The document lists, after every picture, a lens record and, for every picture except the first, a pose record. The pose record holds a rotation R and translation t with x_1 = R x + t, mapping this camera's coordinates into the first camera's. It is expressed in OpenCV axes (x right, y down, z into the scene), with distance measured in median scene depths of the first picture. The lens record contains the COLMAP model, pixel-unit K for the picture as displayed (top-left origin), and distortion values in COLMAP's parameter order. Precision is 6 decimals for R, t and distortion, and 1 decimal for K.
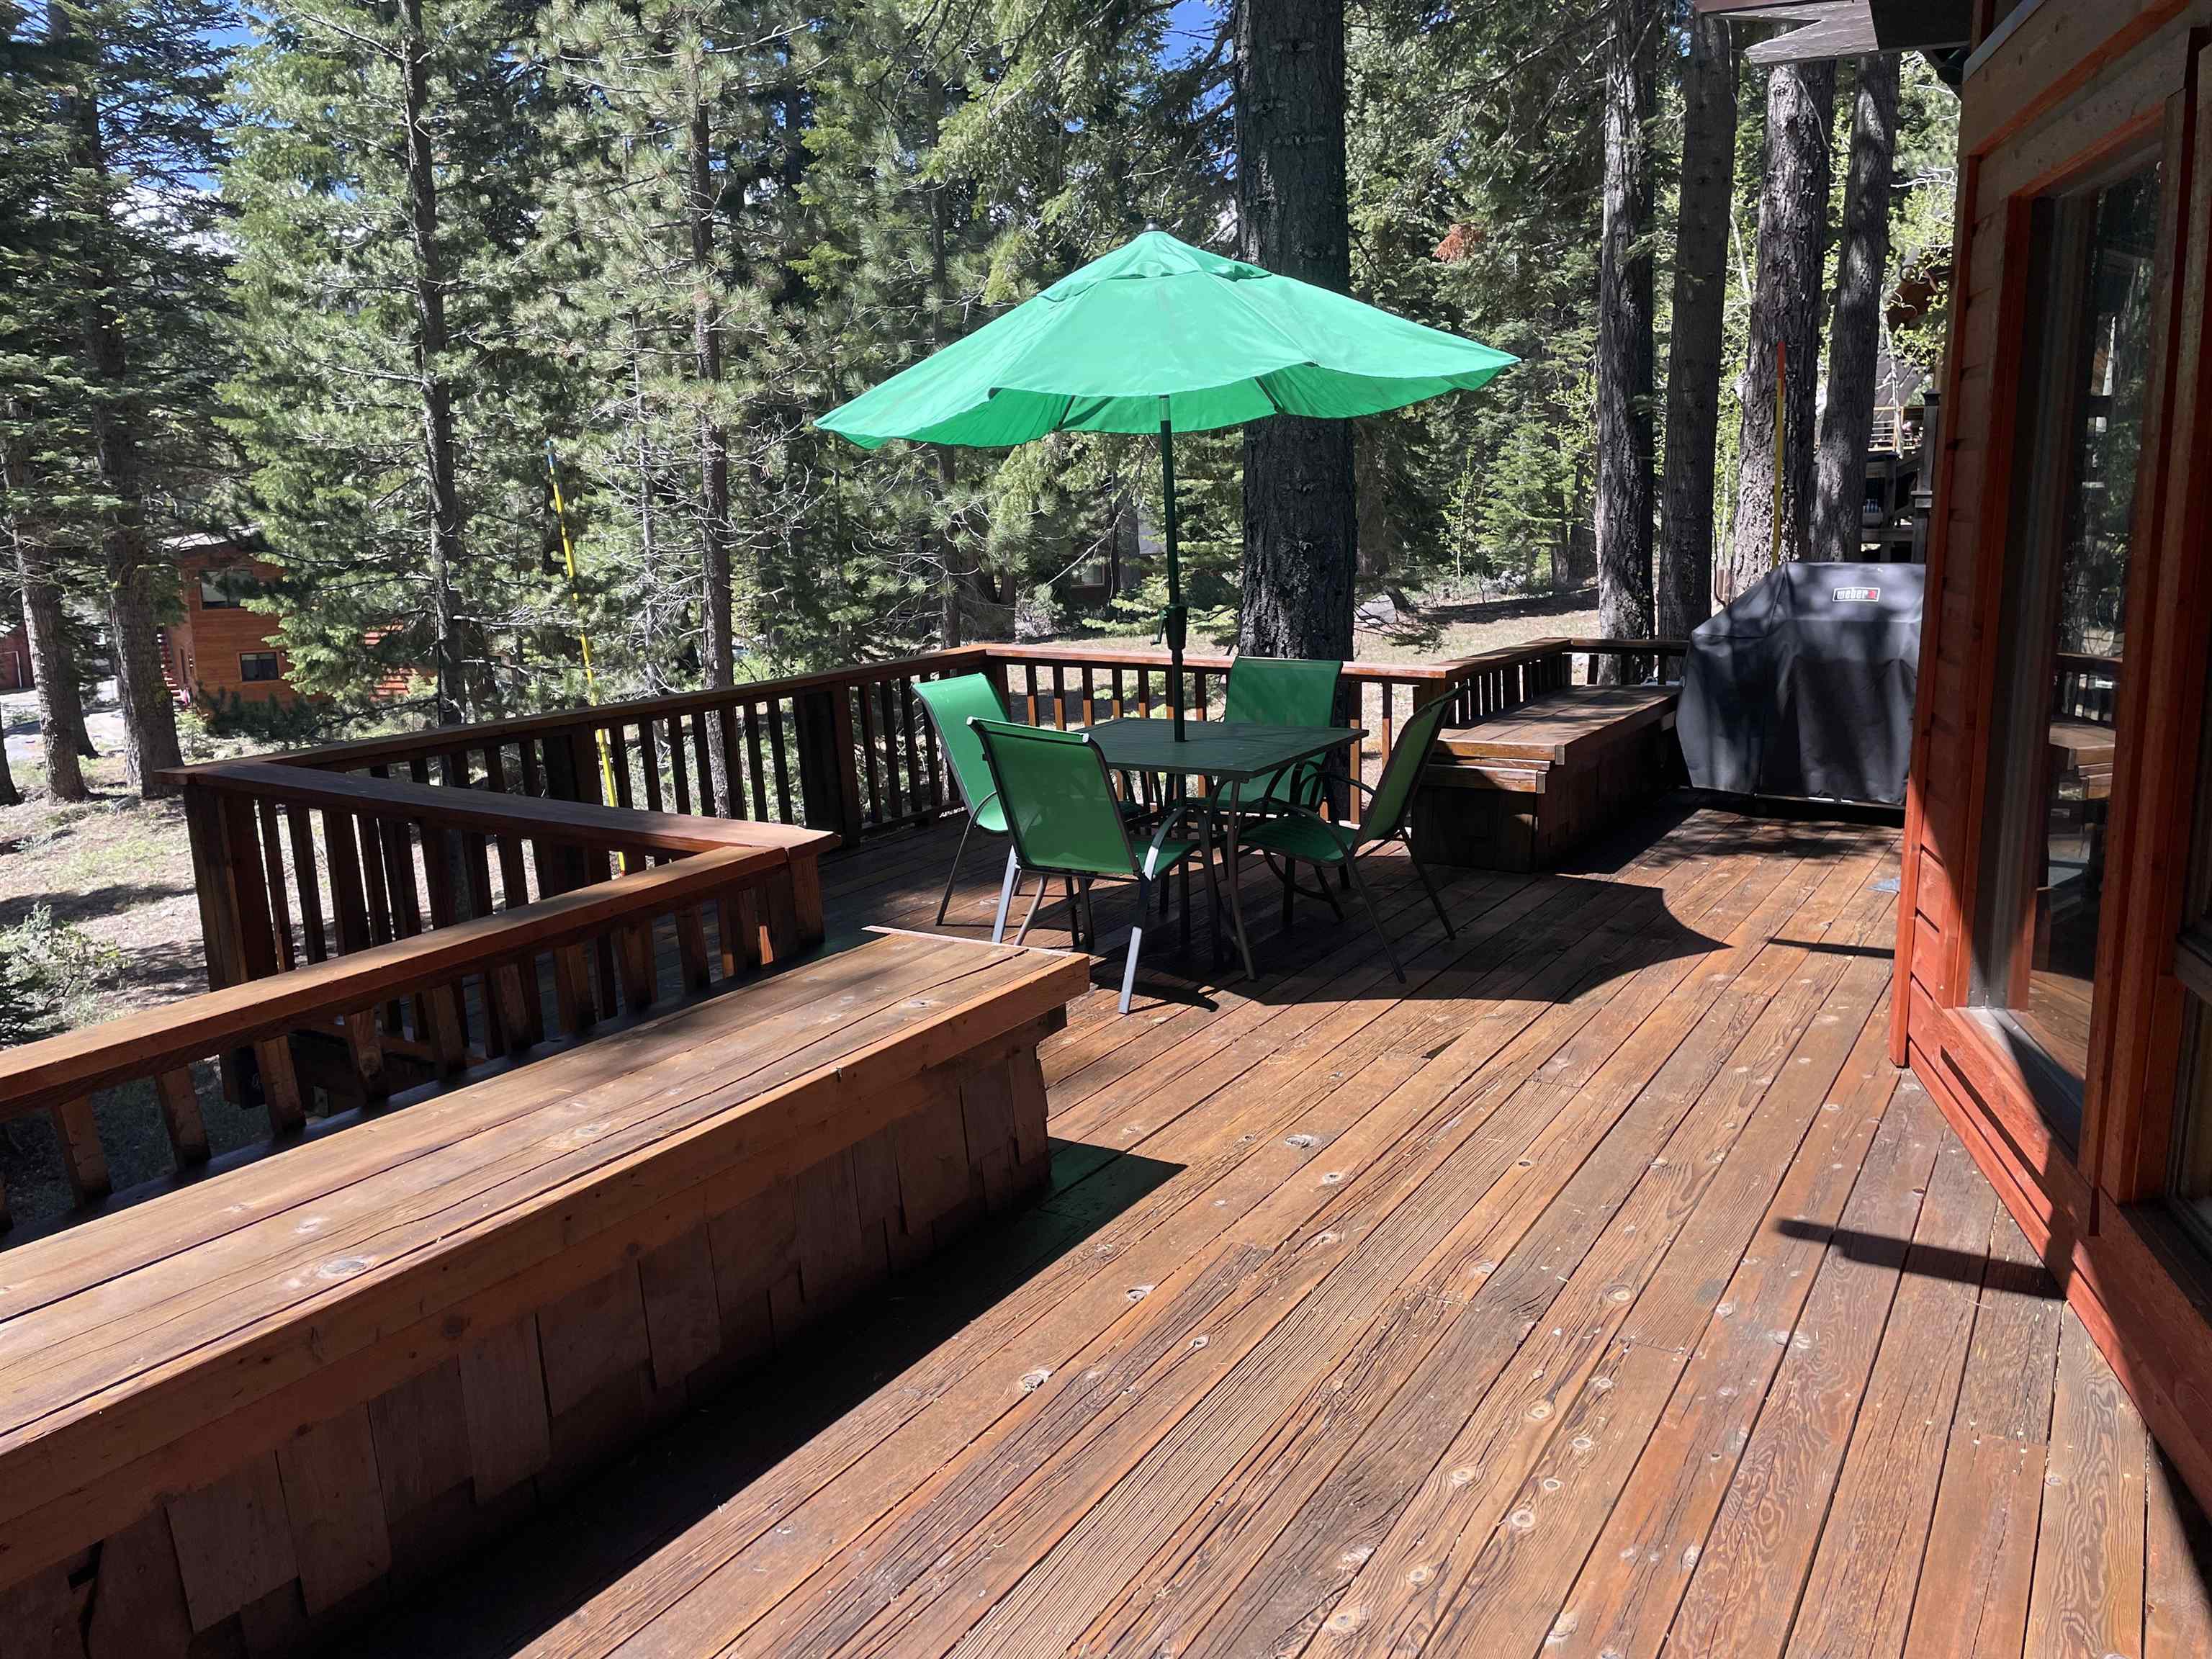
lens RADIAL K [[1666.5, 0, 1106.0], [0, 1666.5, 829.5], [0, 0, 1]] dist [0.137146, -0.260400]
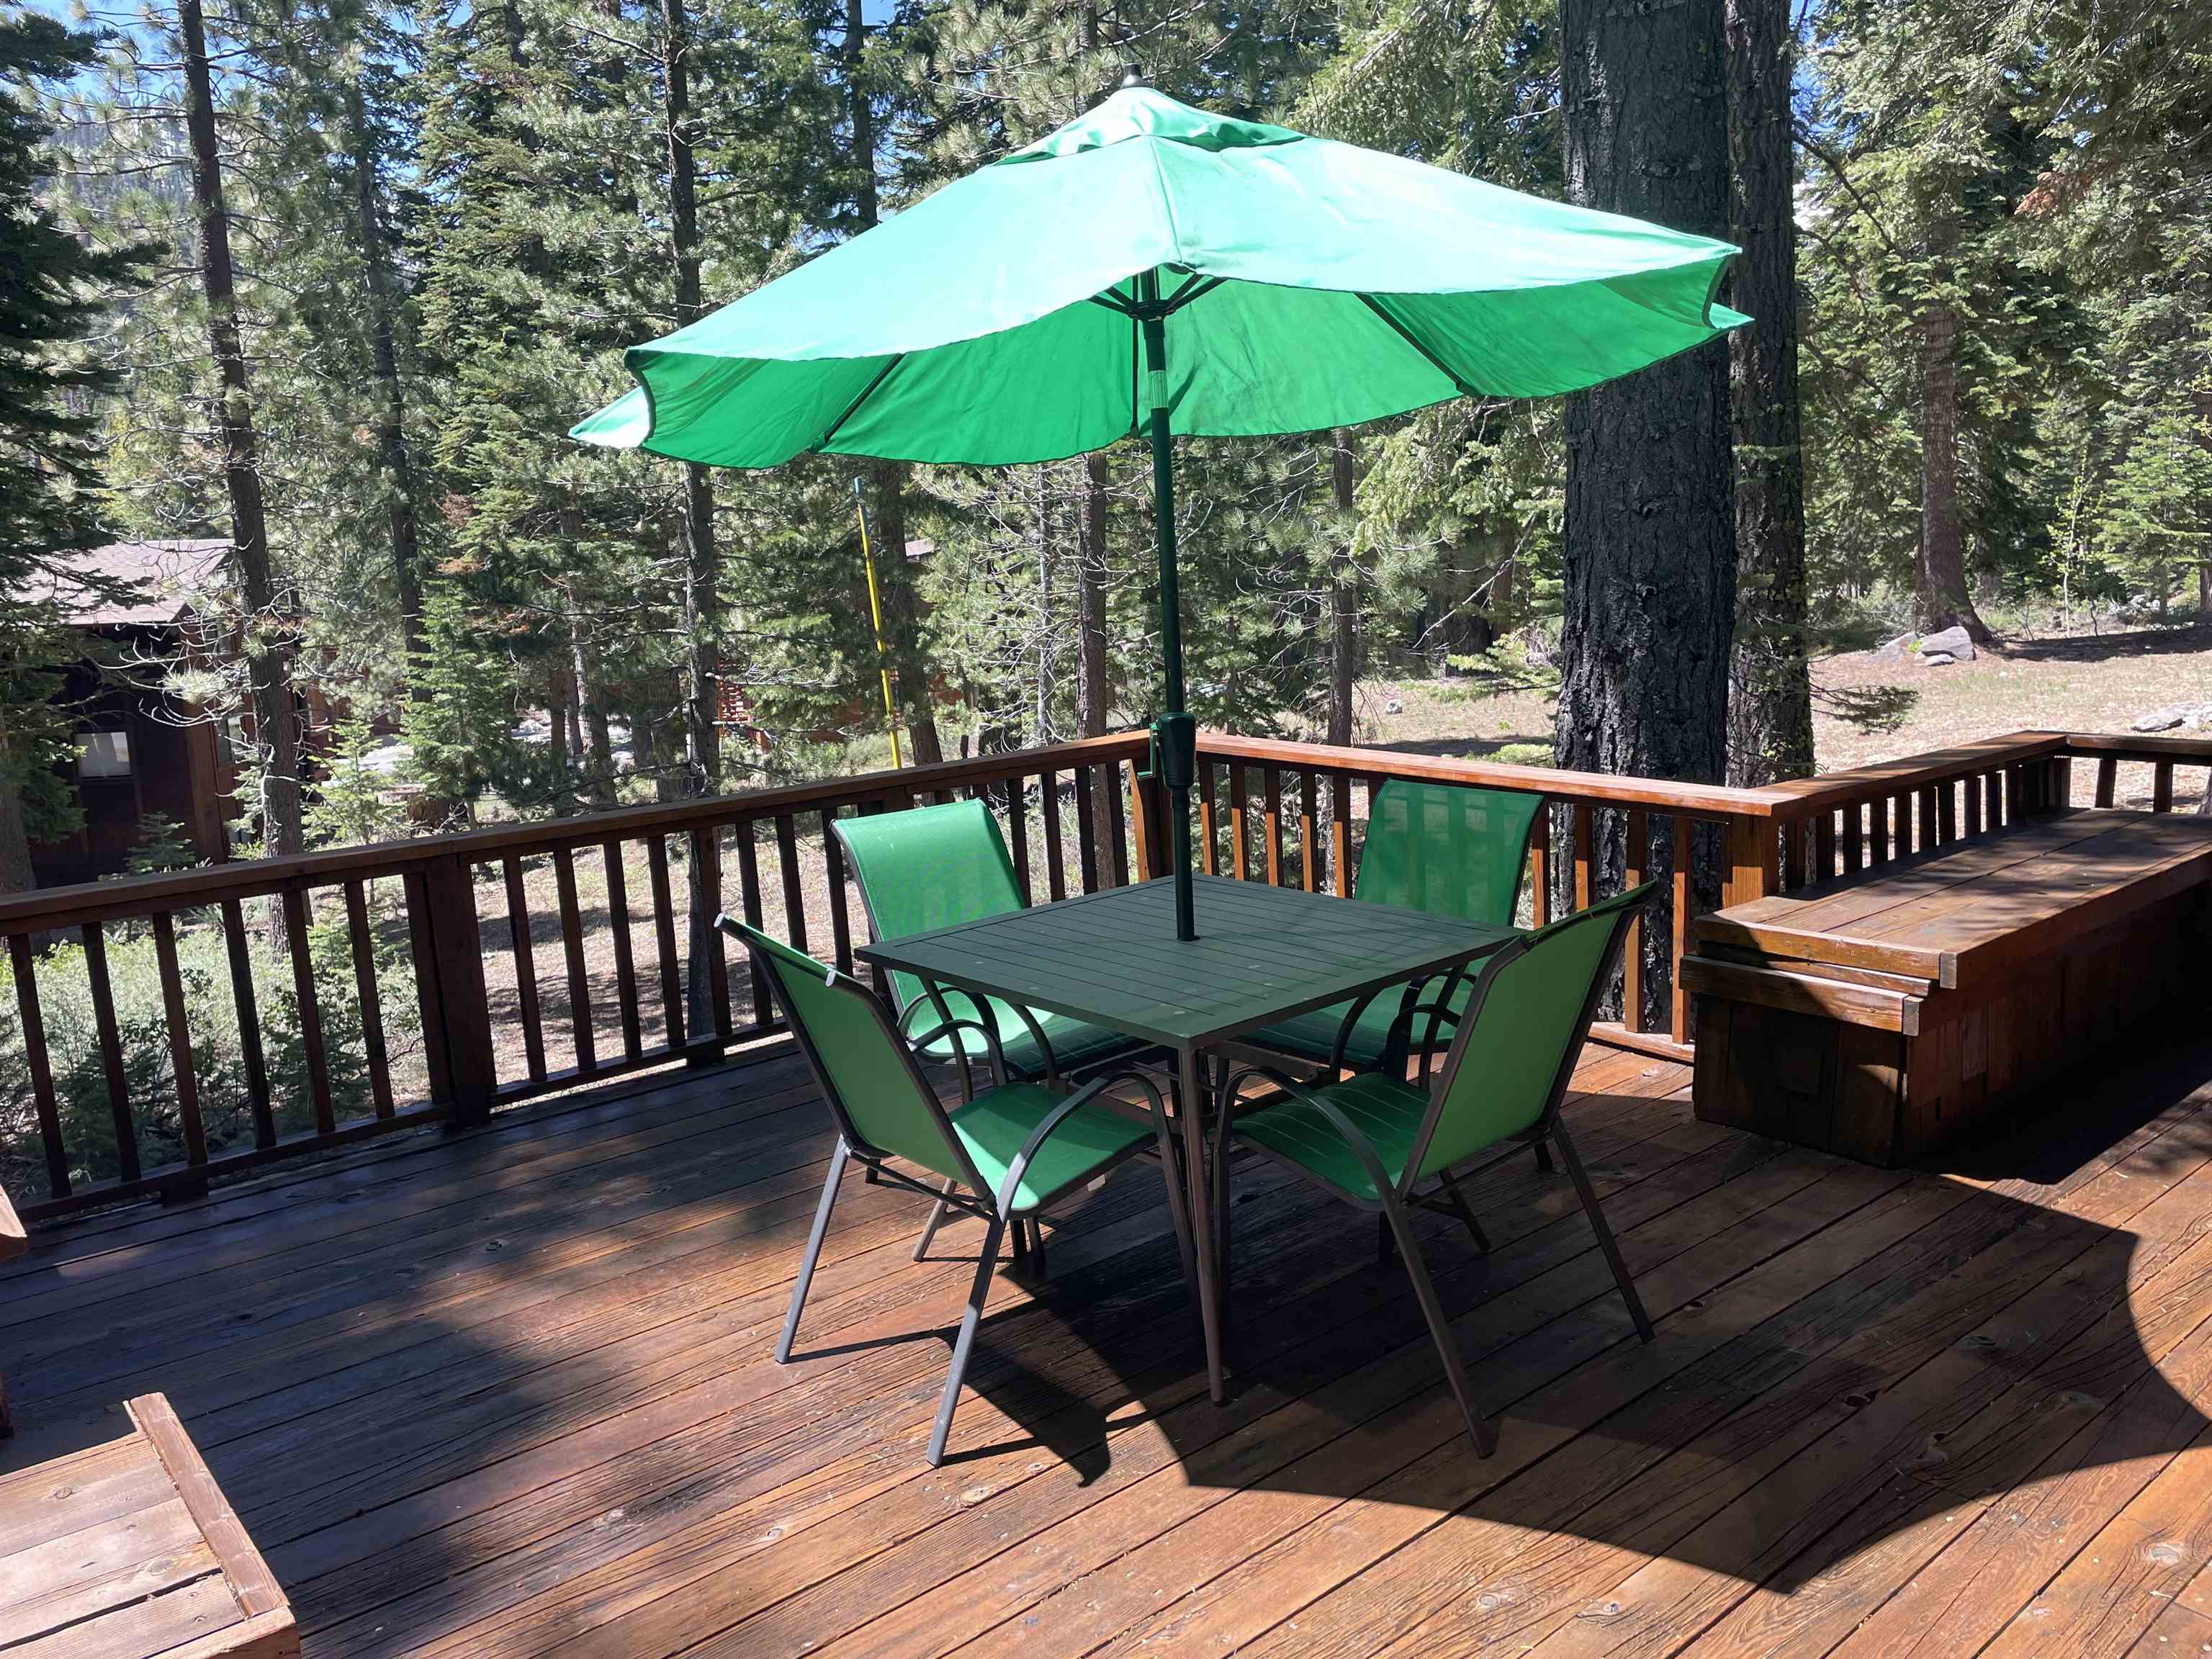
lens RADIAL K [[1667.0, 0, 1106.0], [0, 1667.0, 829.5], [0, 0, 1]] dist [0.090851, -0.113533]
pose [[0.948018, 0.037723, -0.315973, 0.129318], [-0.042420, 0.999068, -0.007998, -0.054375], [0.315377, 0.020985, 0.948734, 0.265739]]
